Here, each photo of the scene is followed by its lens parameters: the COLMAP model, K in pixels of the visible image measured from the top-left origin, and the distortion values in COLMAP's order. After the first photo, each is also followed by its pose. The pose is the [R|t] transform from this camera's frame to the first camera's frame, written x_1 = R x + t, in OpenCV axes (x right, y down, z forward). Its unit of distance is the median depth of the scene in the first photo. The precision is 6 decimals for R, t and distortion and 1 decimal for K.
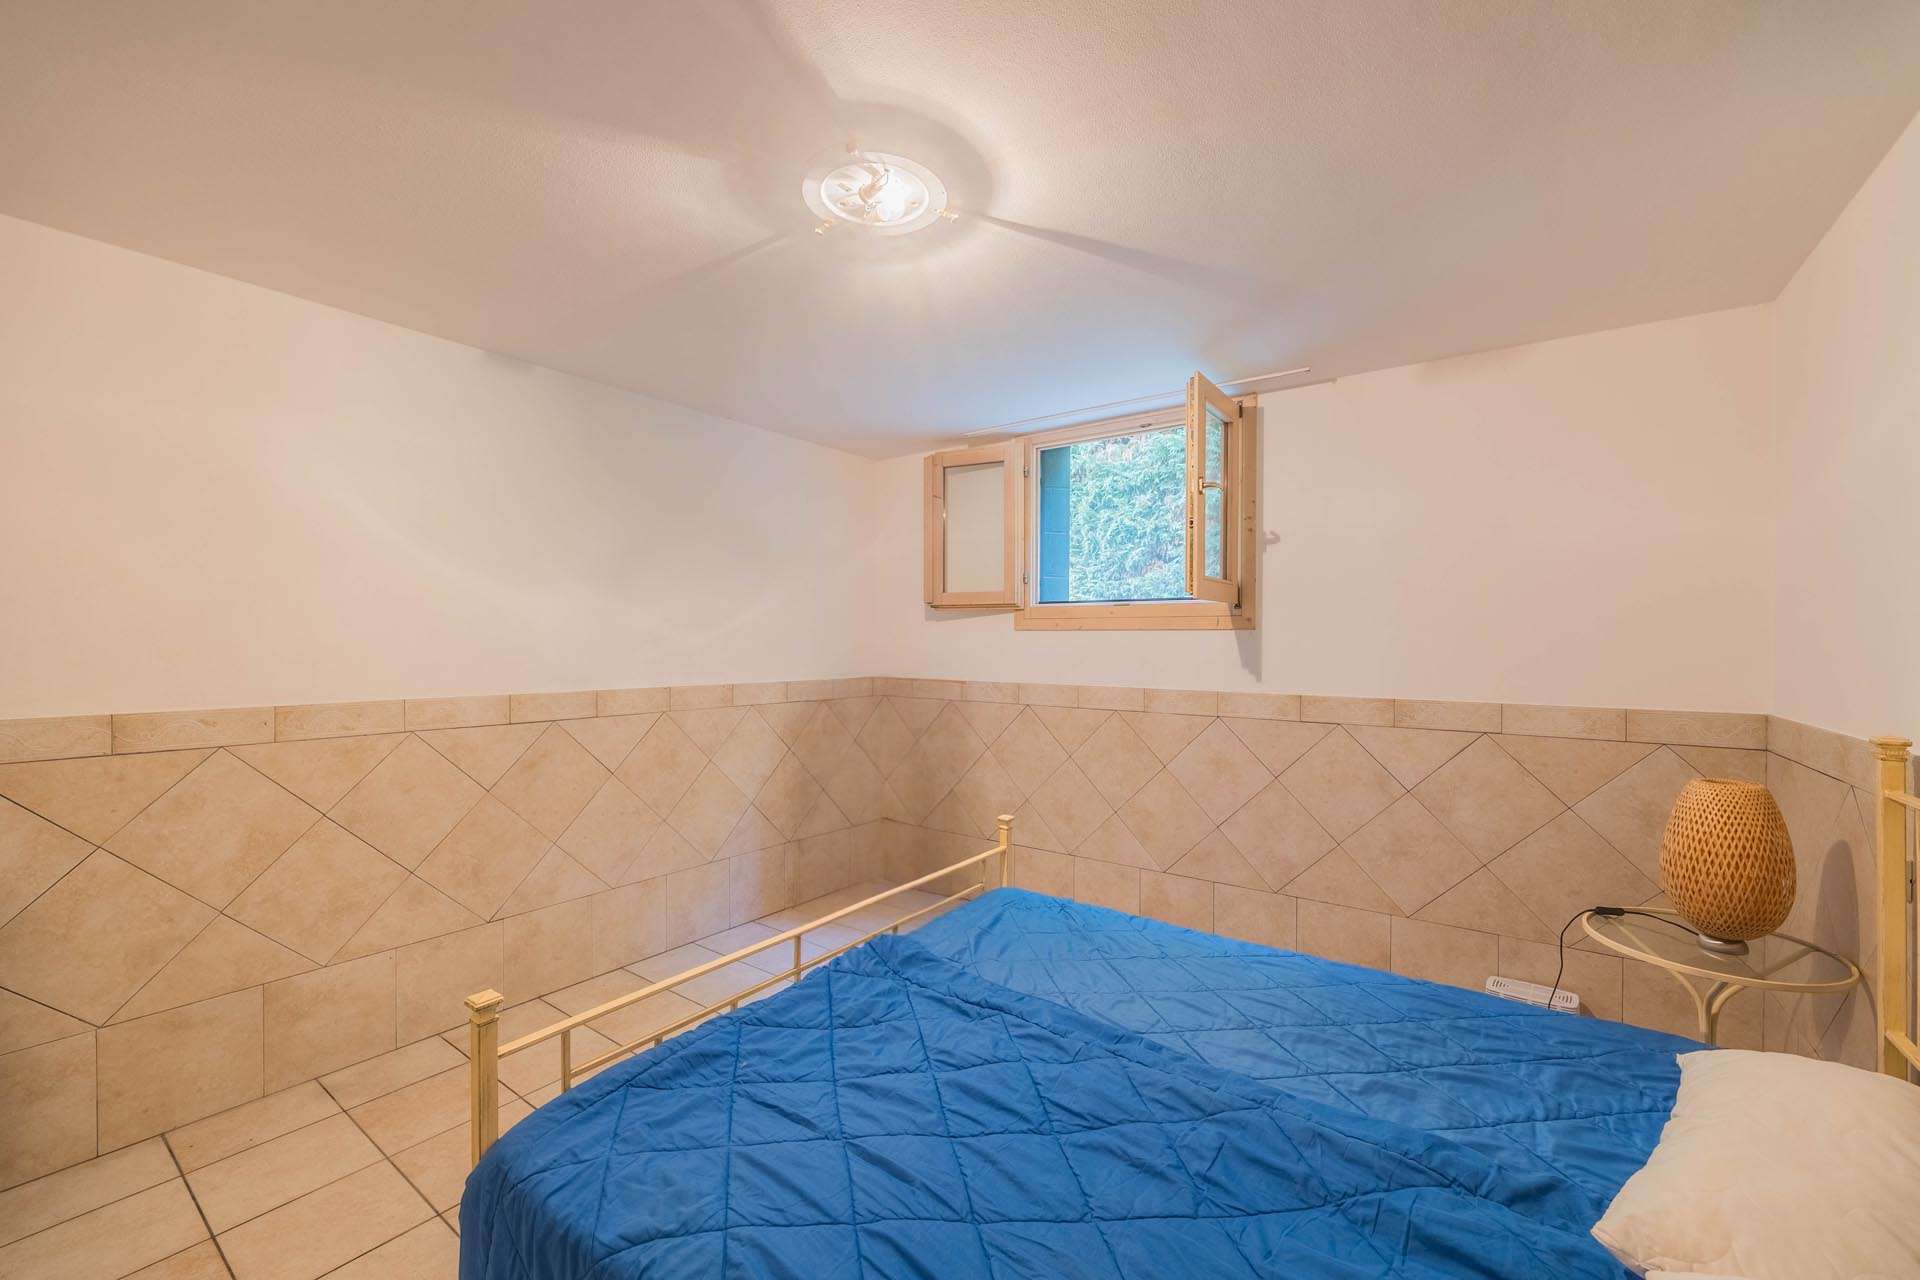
lens RADIAL K [[778.9, 0, 961.5], [0, 778.9, 645.1], [0, 0, 1]] dist [-0.001175, -0.000143]
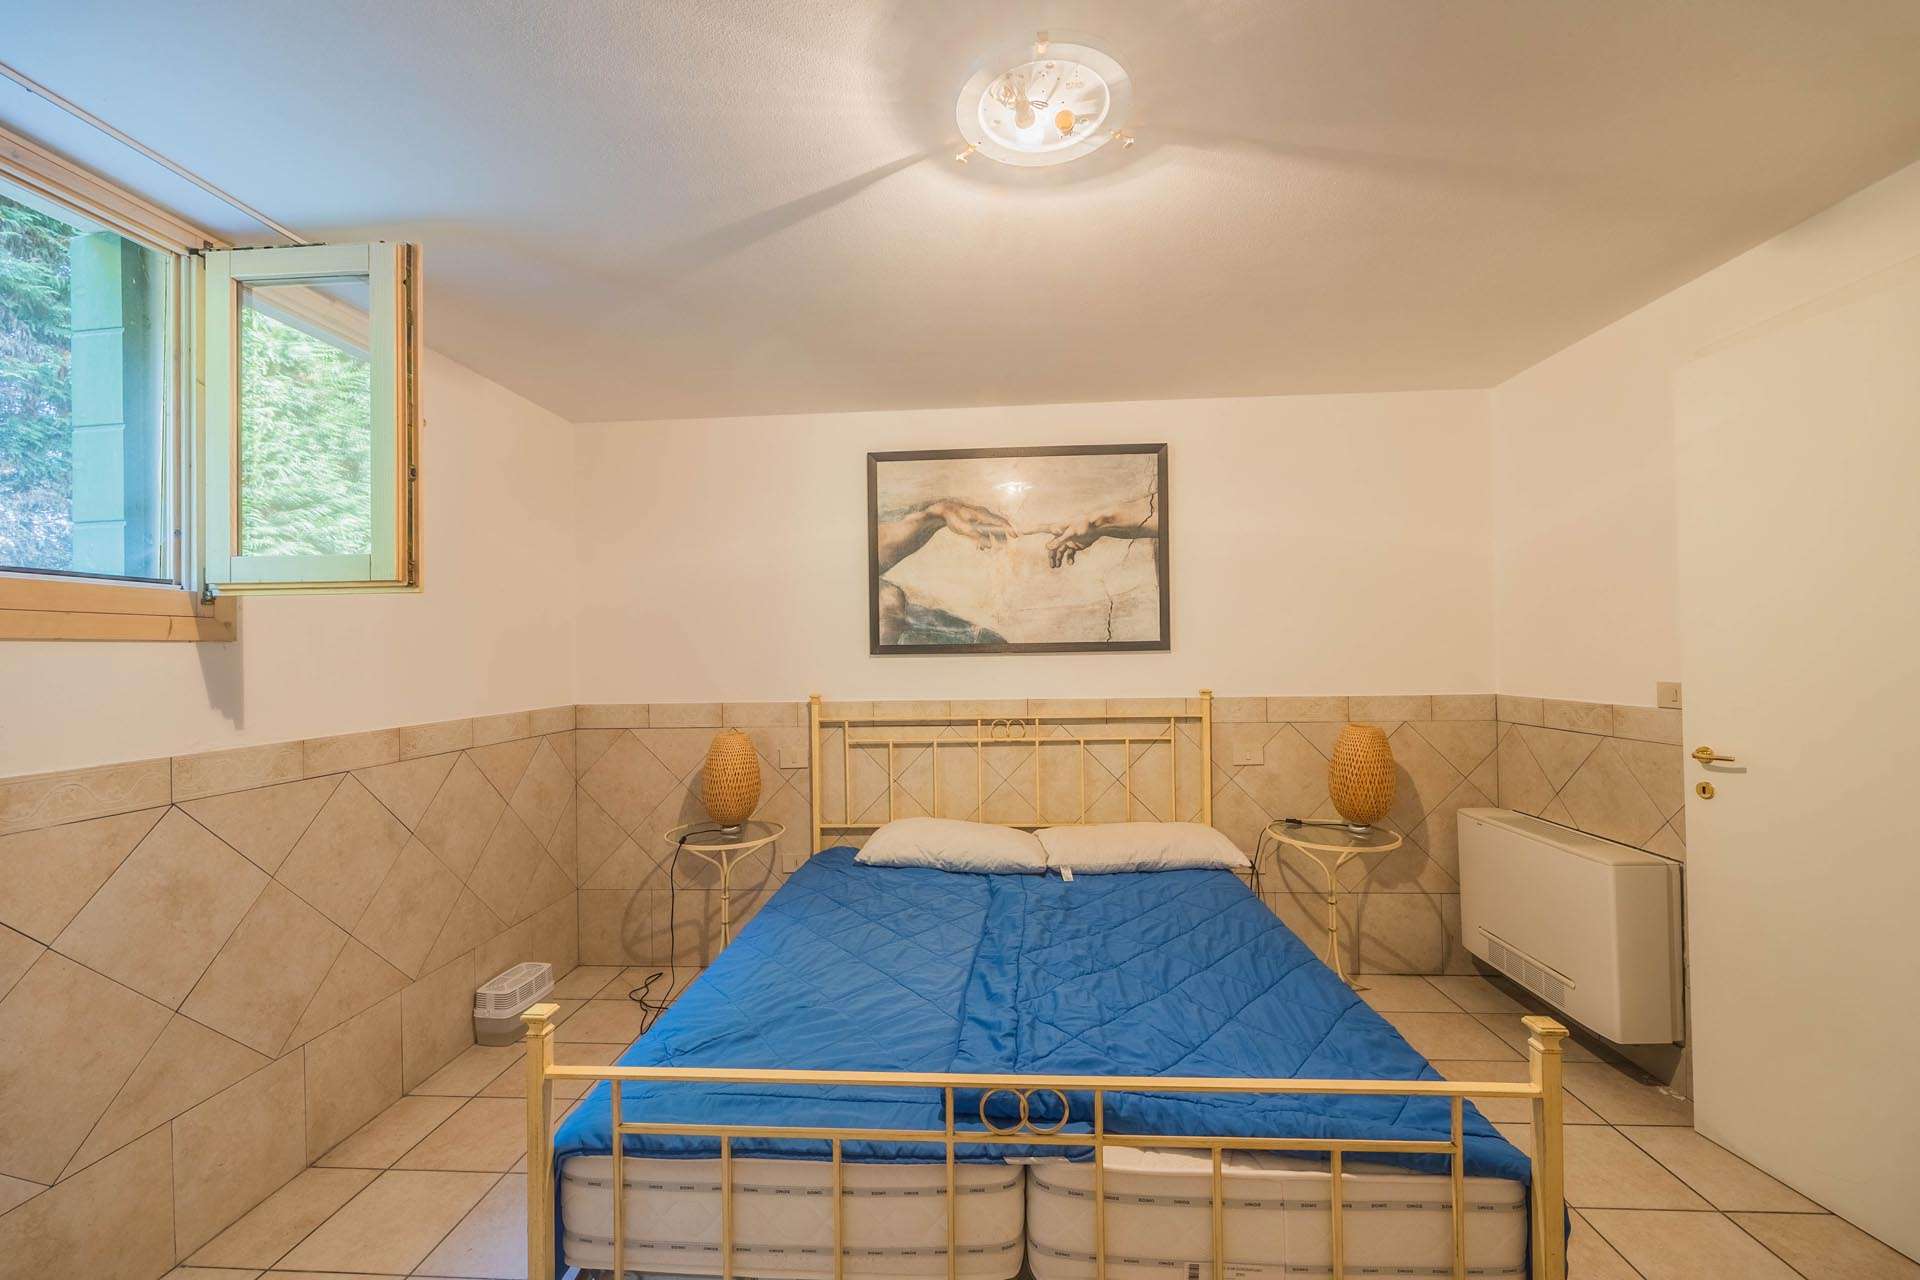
lens RADIAL K [[778.9, 0, 961.5], [0, 778.9, 645.1], [0, 0, 1]] dist [-0.001175, -0.000143]
pose [[-0.526287, 0.000840, 0.850306, -0.441847], [0.009579, 0.999942, 0.004941, -0.015834], [-0.850253, 0.010746, -0.526265, 0.883901]]
